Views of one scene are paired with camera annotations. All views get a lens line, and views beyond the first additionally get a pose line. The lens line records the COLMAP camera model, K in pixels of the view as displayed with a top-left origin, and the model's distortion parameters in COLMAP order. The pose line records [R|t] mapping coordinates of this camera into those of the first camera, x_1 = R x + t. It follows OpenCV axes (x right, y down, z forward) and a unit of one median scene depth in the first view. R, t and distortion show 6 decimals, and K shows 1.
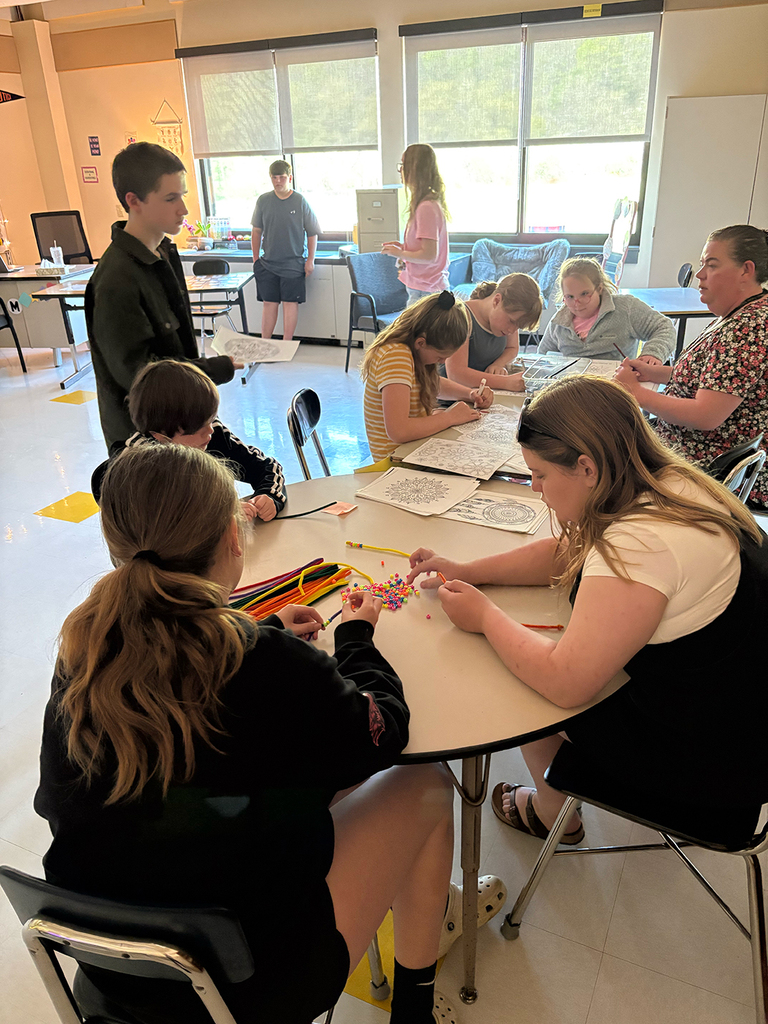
lens RADIAL K [[743.5, 0, 384.0], [0, 743.5, 512.0], [0, 0, 1]] dist [0.000514, -0.001811]
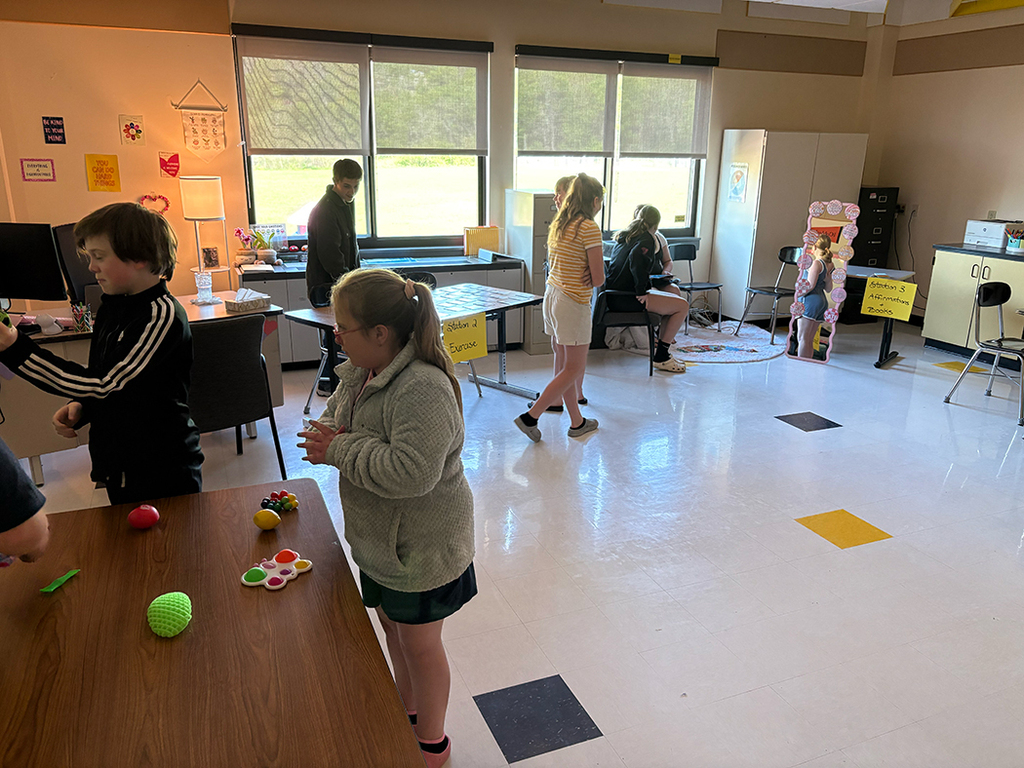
lens RADIAL K [[785.5, 0, 512.0], [0, 785.5, 384.0], [0, 0, 1]] dist [0.002091, -0.012410]
pose [[0.687590, -0.163117, 0.707540, -0.691894], [0.287113, 0.956103, -0.058597, -0.113085], [-0.666923, 0.243435, 0.704239, 0.285523]]
